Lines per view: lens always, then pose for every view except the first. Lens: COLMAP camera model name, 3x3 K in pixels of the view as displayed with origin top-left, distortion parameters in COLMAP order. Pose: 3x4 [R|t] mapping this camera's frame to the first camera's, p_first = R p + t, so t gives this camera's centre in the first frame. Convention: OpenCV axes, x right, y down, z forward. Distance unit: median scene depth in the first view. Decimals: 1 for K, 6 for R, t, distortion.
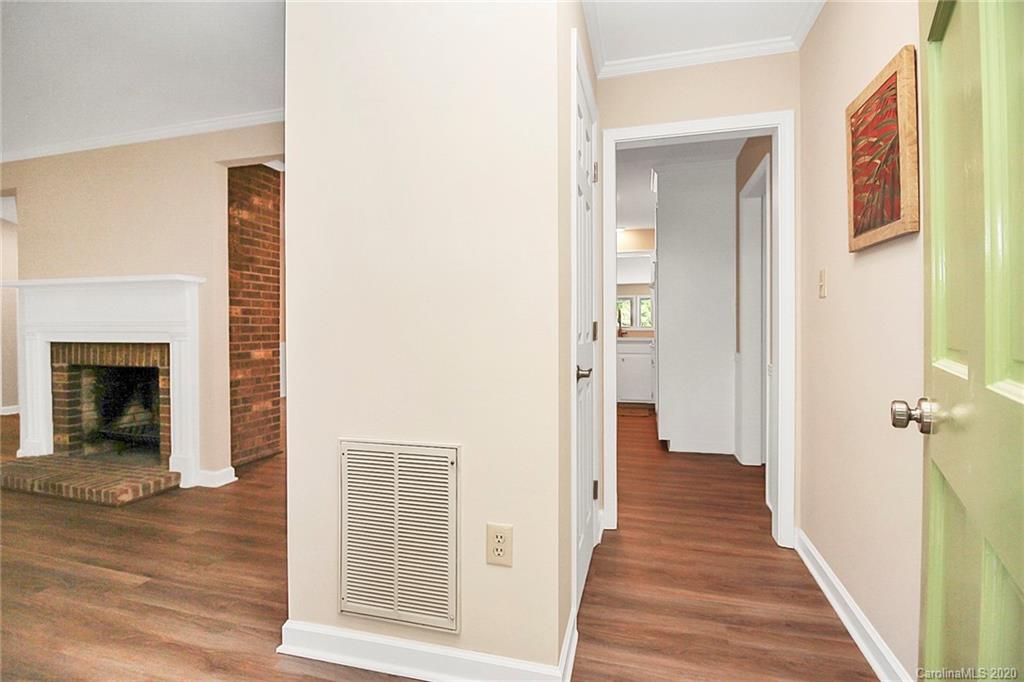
lens RADIAL K [[484.1, 0, 508.2], [0, 484.1, 329.1], [0, 0, 1]] dist [-0.000234, -0.007621]
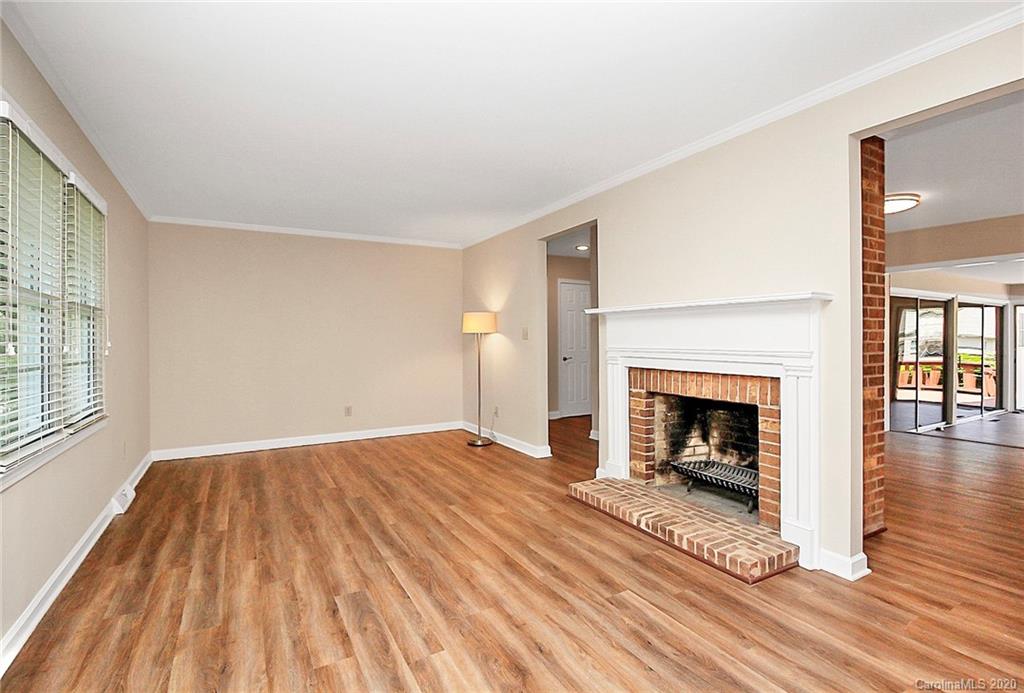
lens RADIAL K [[491.5, 0, 527.1], [0, 491.5, 338.2], [0, 0, 1]] dist [-0.002374, -0.000444]
pose [[0.724686, 0.000782, -0.689079, -0.403165], [-0.004583, 0.999983, -0.003684, -0.028565], [0.689064, 0.005828, 0.724677, 0.113415]]
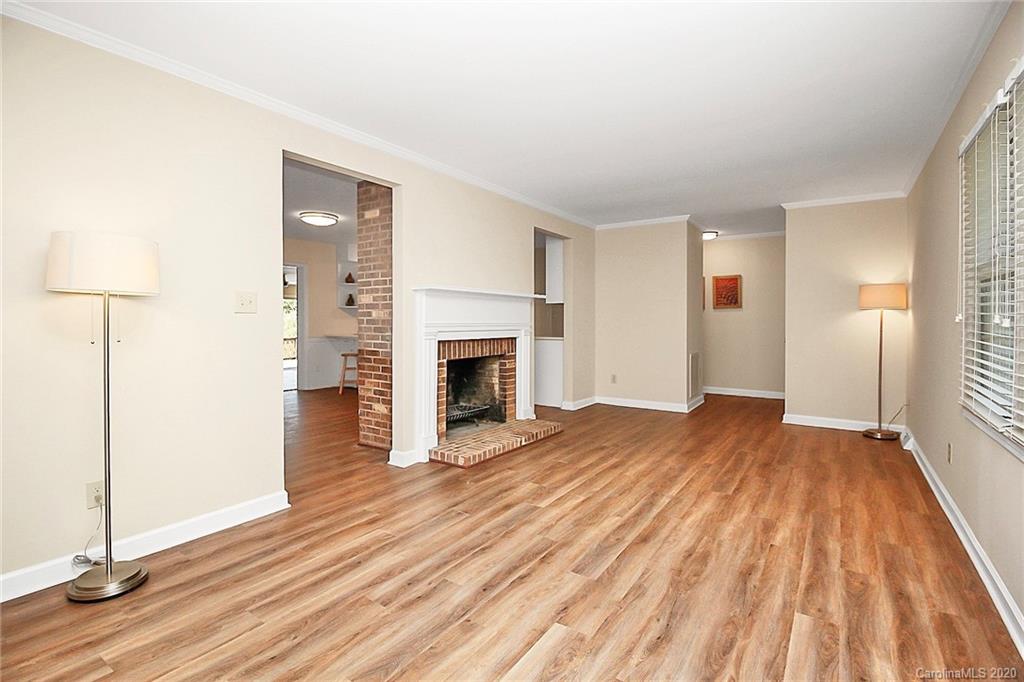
lens RADIAL K [[484.1, 0, 508.2], [0, 484.1, 329.1], [0, 0, 1]] dist [-0.000234, -0.007621]
pose [[0.315742, -0.012253, 0.948766, -1.948653], [0.007582, 0.999917, 0.010390, -0.010026], [-0.948815, 0.003913, 0.315809, 0.500631]]
